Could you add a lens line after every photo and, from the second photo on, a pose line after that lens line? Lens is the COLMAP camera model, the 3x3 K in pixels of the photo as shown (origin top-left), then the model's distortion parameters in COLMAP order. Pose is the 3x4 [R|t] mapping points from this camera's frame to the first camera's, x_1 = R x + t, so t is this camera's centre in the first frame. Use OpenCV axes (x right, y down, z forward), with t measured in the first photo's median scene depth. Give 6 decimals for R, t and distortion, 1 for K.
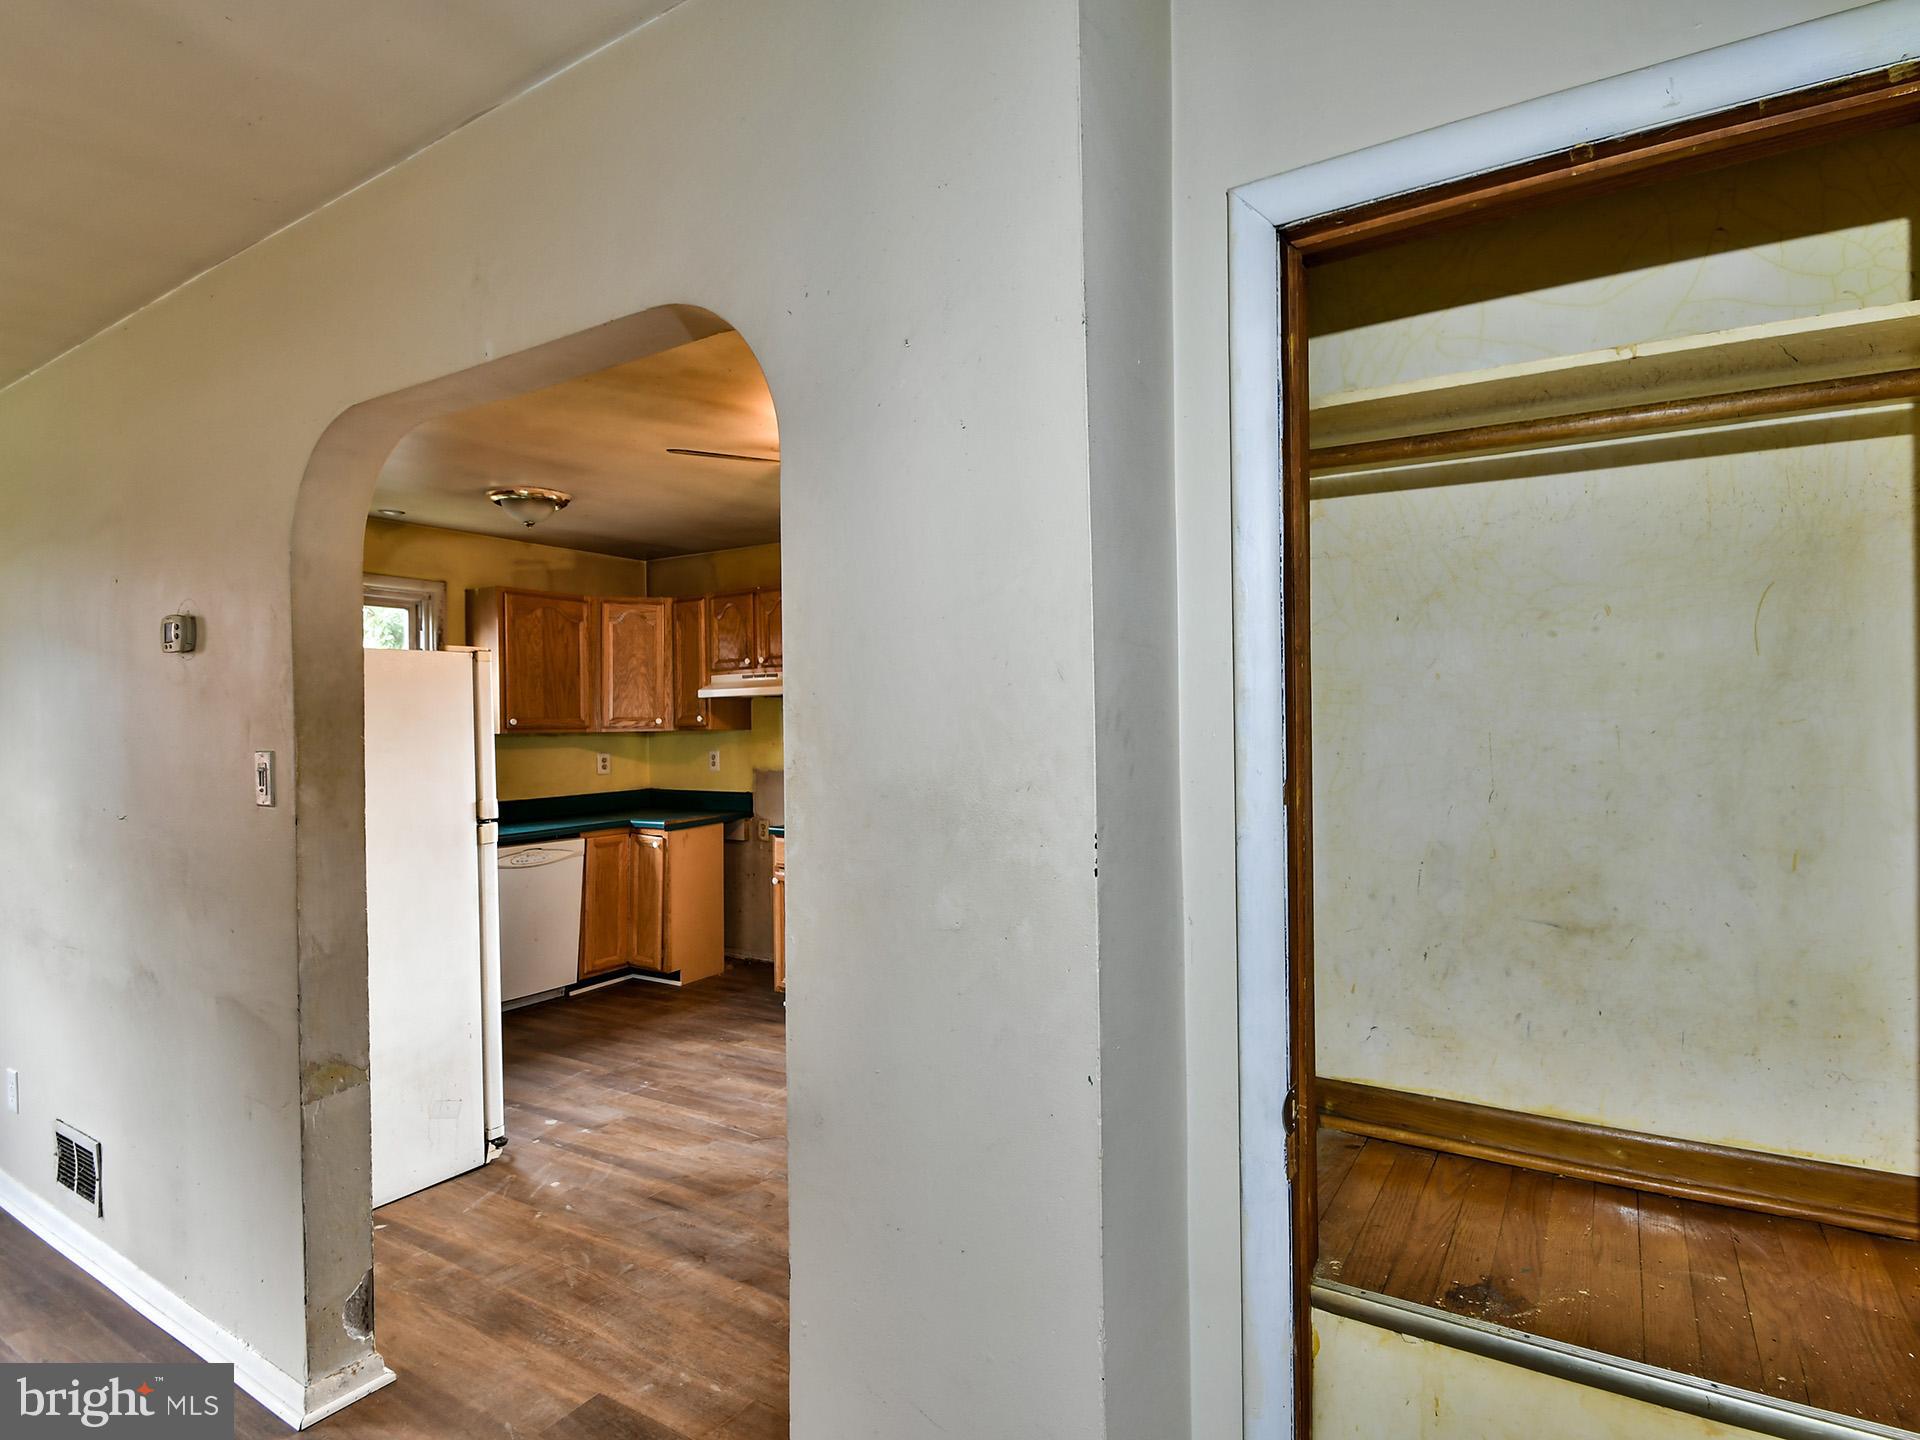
lens RADIAL K [[968.1, 0, 1022.0], [0, 968.1, 722.0], [0, 0, 1]] dist [0.014092, -0.011916]
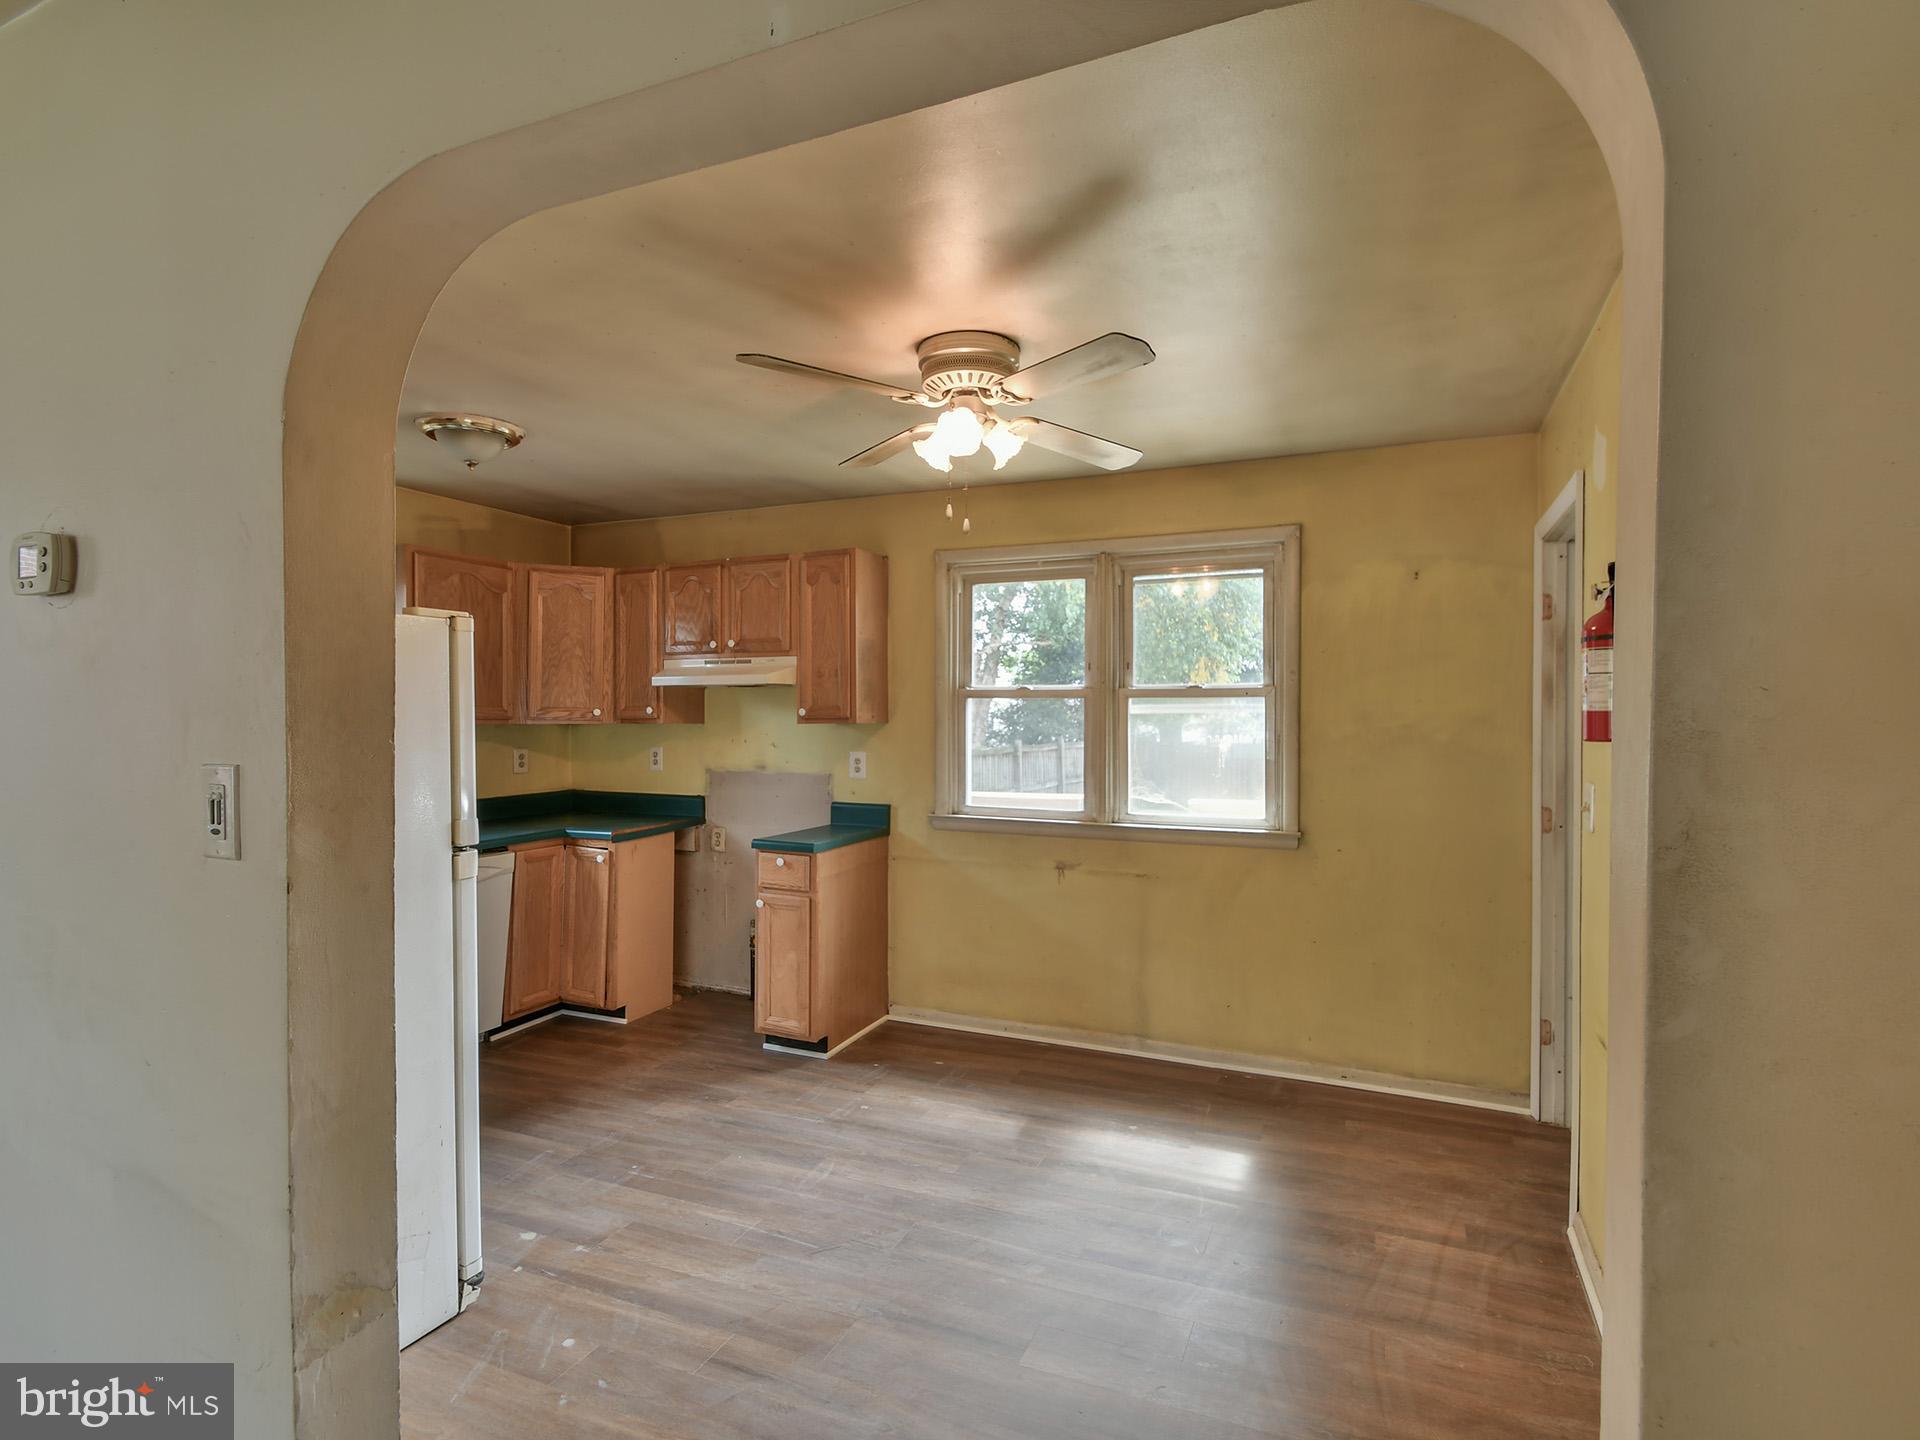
lens RADIAL K [[936.8, 0, 988.5], [0, 936.8, 722.9], [0, 0, 1]] dist [0.021888, -0.023994]
pose [[0.991167, 0.015759, 0.131680, -0.152805], [-0.016671, 0.999844, 0.005826, -0.002208], [-0.131568, -0.007970, 0.991275, 0.146259]]
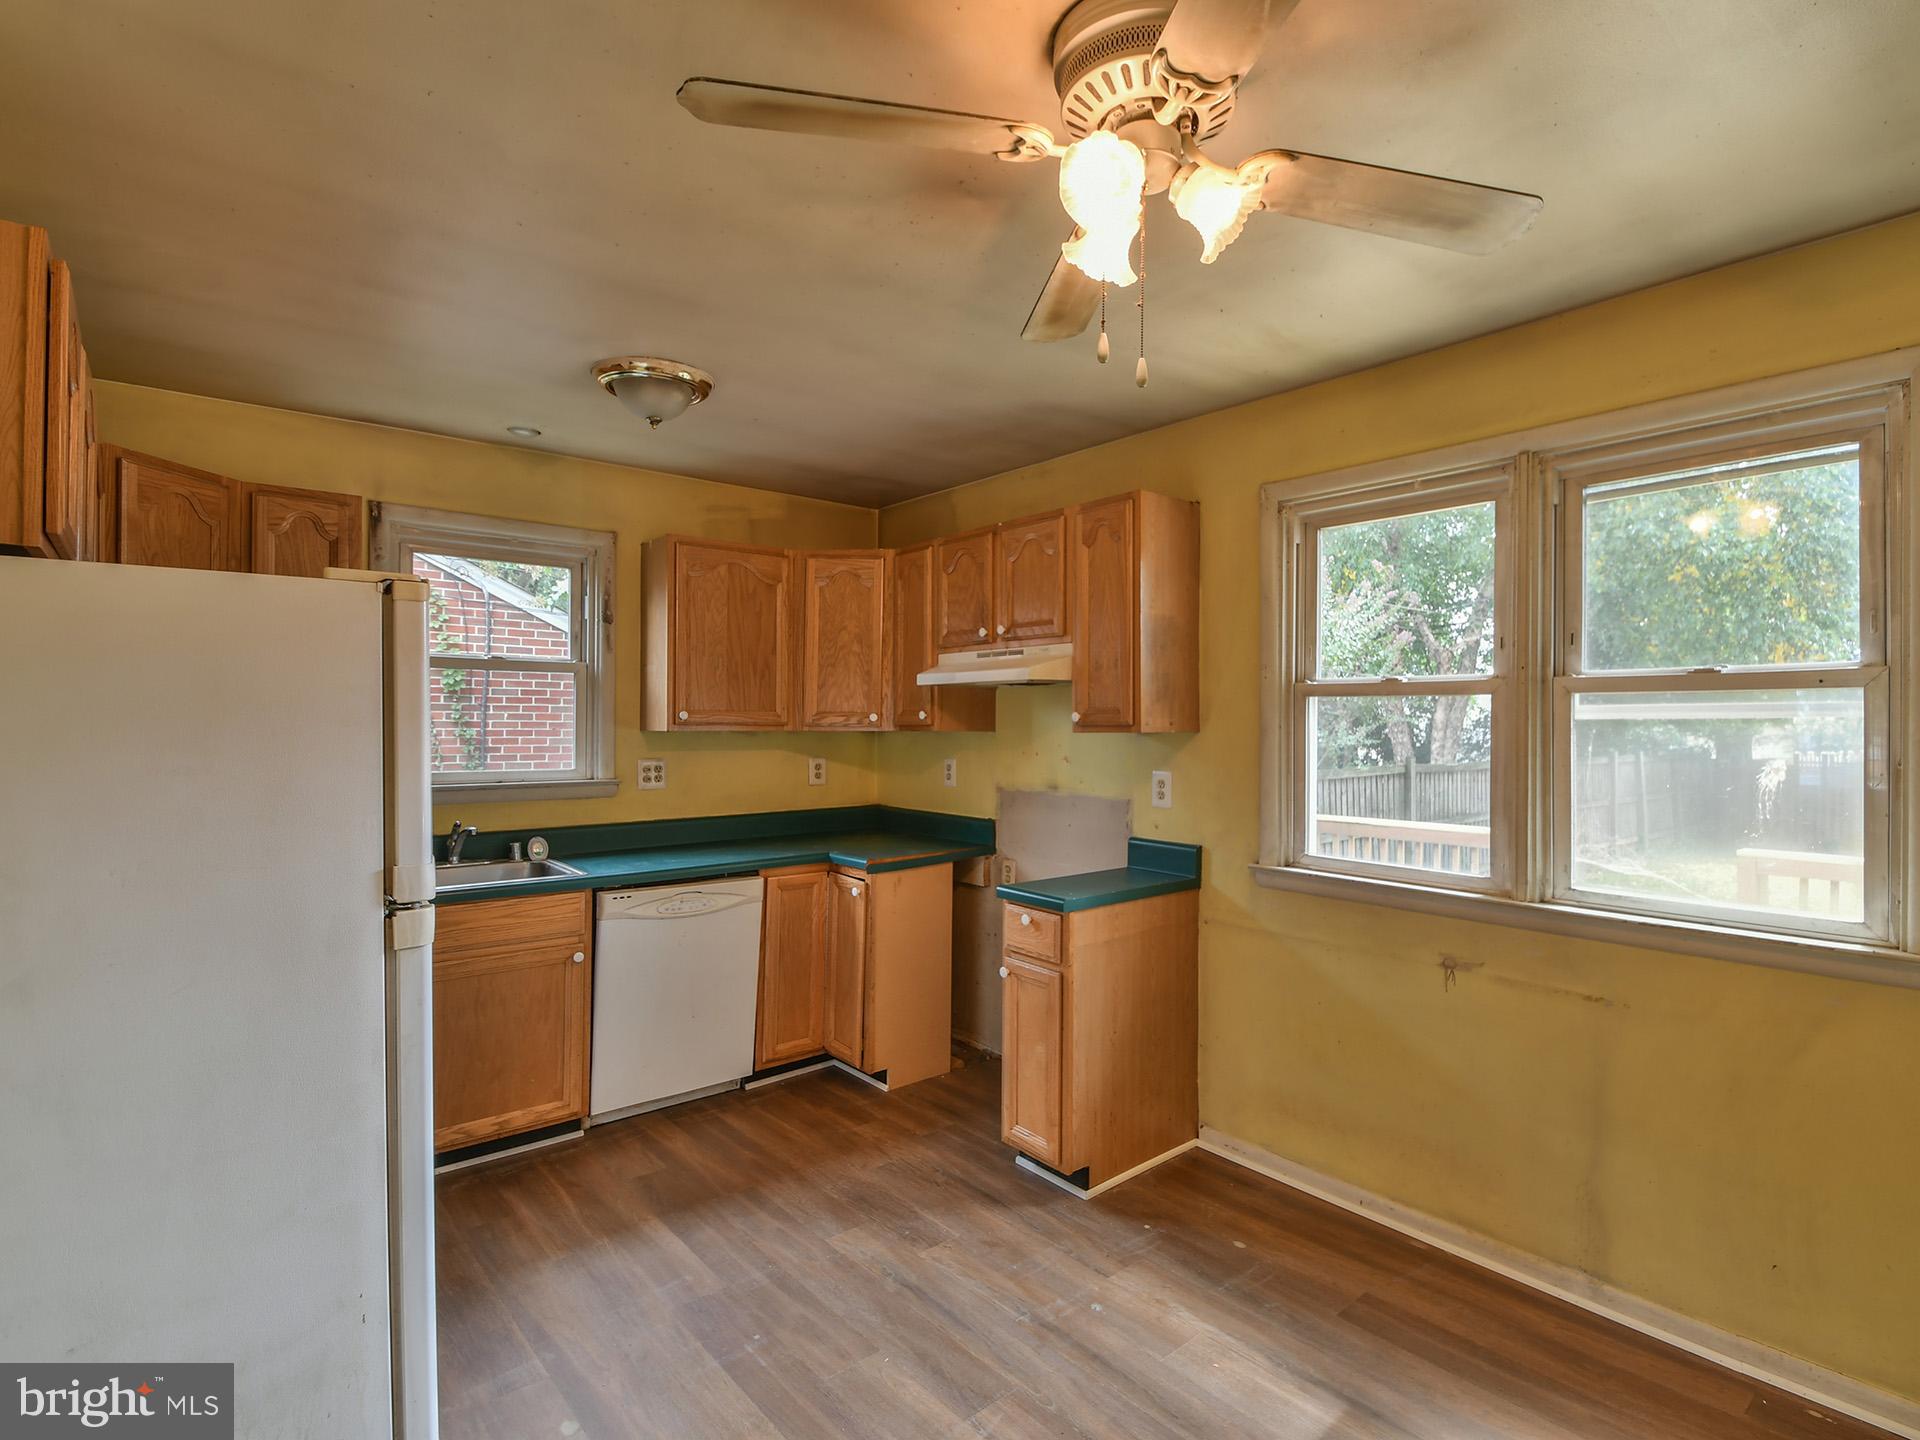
lens RADIAL K [[968.1, 0, 1022.0], [0, 968.1, 722.0], [0, 0, 1]] dist [0.014092, -0.011916]
pose [[0.951200, 0.019094, -0.307984, -0.045981], [-0.018343, 0.999818, 0.005333, -0.003674], [0.308030, 0.000576, 0.951377, 0.364007]]
